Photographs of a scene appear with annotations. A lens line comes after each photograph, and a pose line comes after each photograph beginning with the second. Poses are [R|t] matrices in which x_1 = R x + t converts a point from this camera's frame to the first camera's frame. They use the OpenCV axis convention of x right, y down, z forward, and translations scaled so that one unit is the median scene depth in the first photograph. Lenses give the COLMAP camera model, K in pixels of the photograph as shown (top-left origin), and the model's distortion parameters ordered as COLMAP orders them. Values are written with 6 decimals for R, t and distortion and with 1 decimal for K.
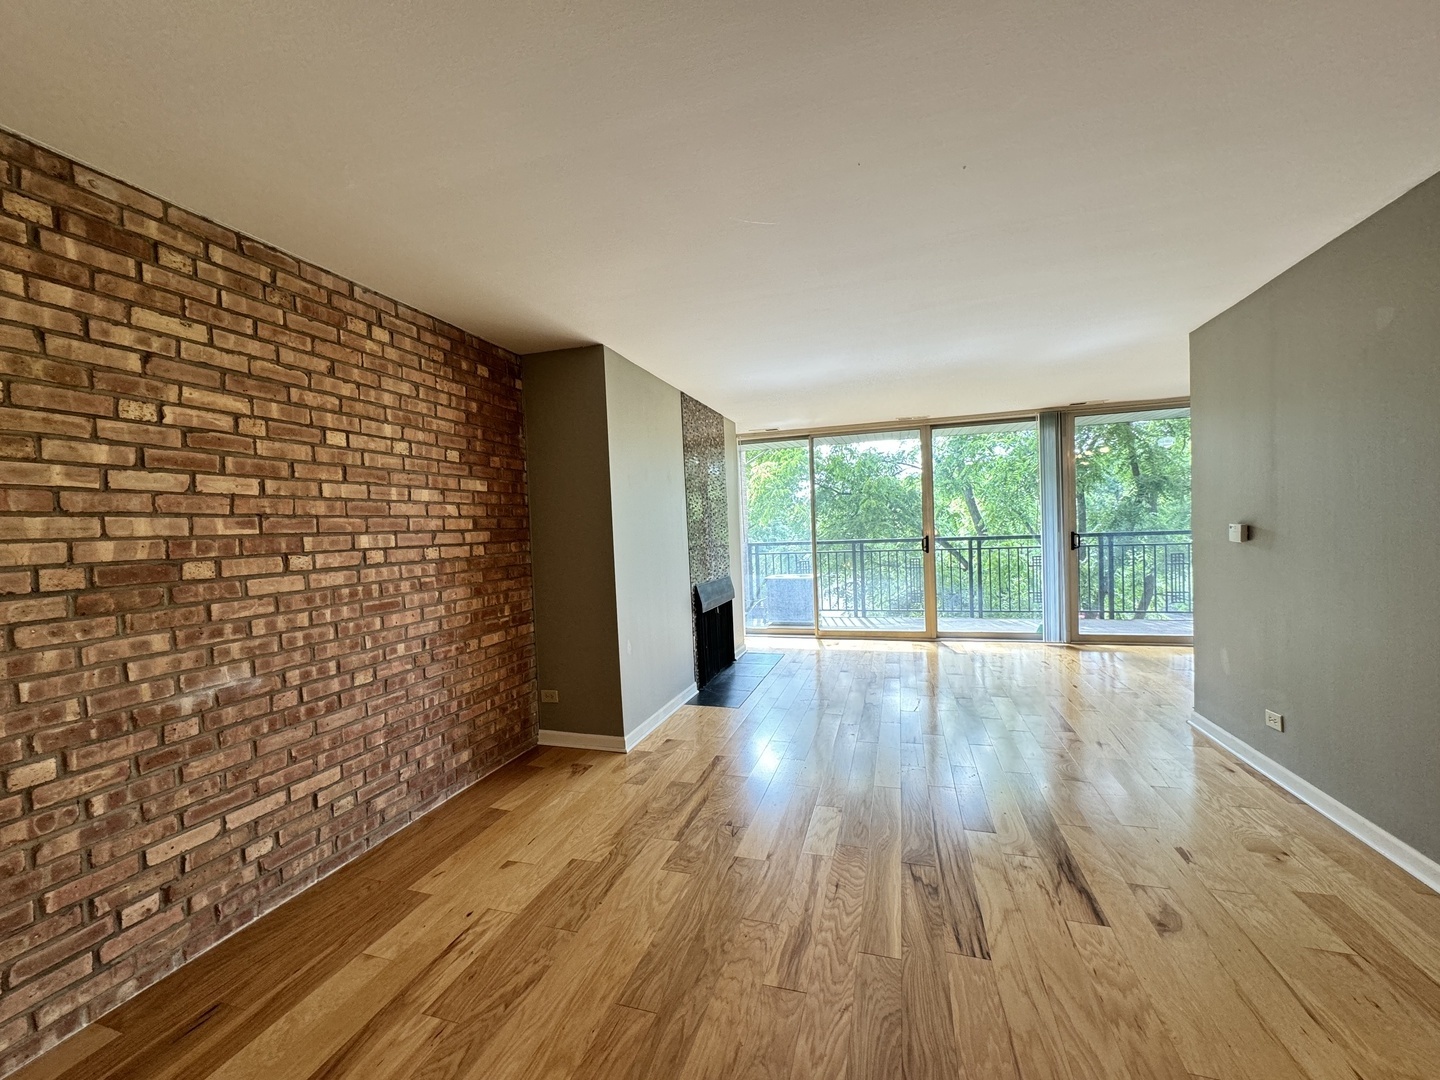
lens RADIAL K [[570.8, 0, 712.2], [0, 570.8, 552.8], [0, 0, 1]] dist [-0.009083, 0.000829]
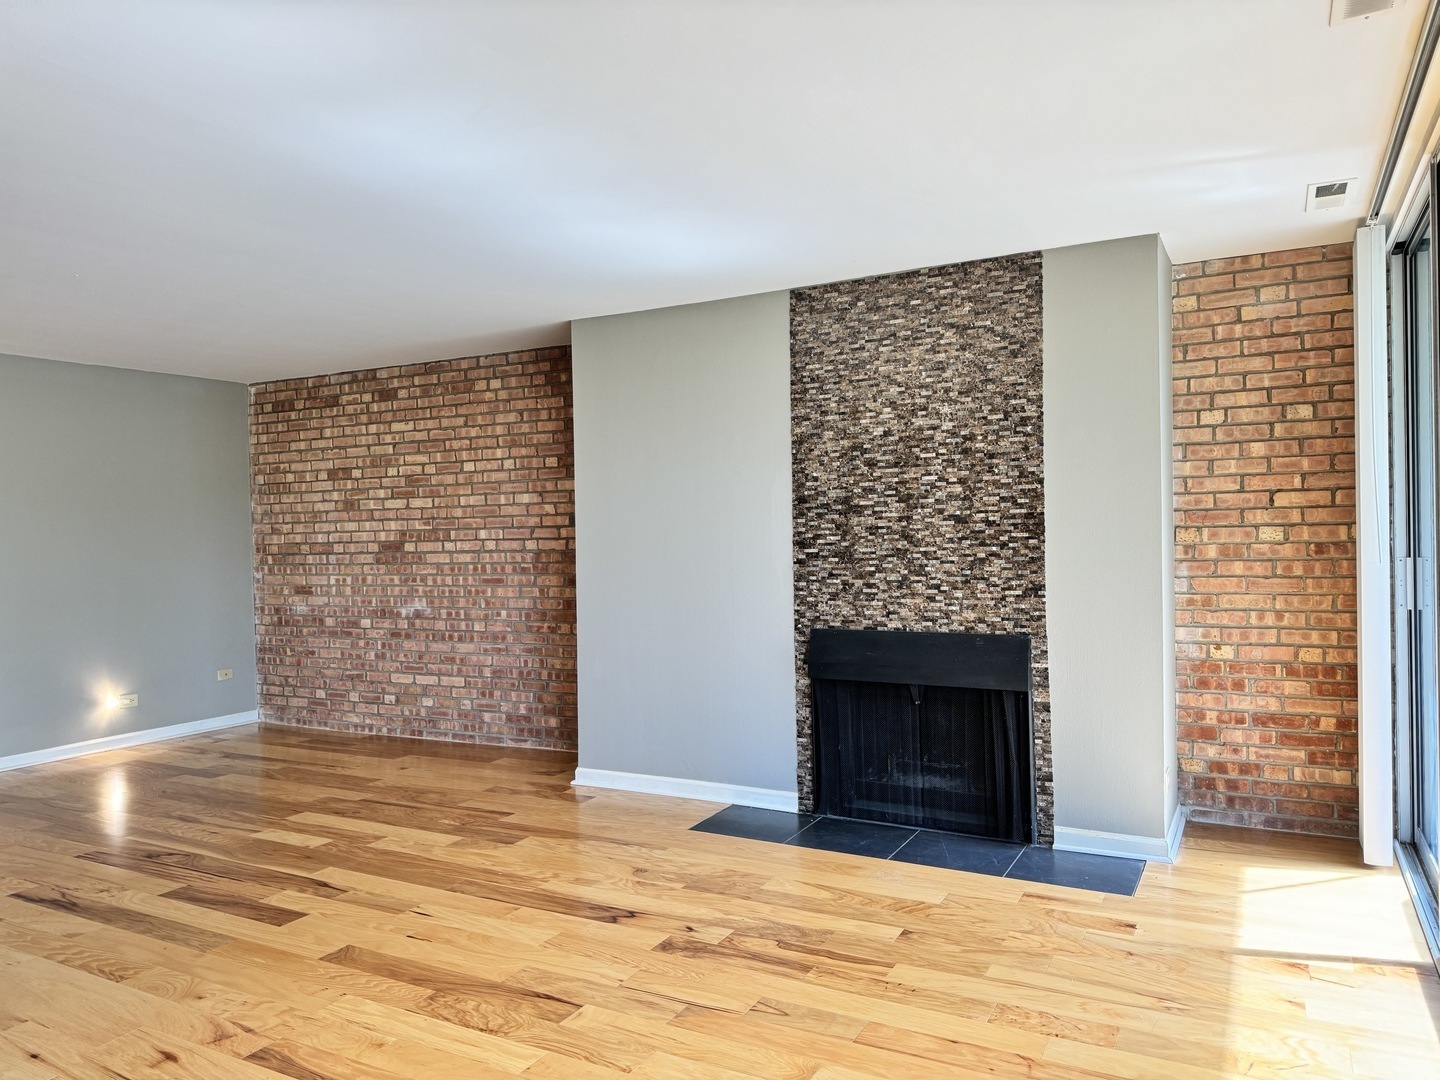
lens RADIAL K [[1025.9, 0, 715.8], [0, 1025.9, 531.4], [0, 0, 1]] dist [0.072487, -0.008540]
pose [[-0.177995, 0.062670, -0.982034, 2.004841], [-0.004820, 0.997902, 0.064556, -0.214821], [0.984020, 0.016224, -0.177320, 2.207973]]
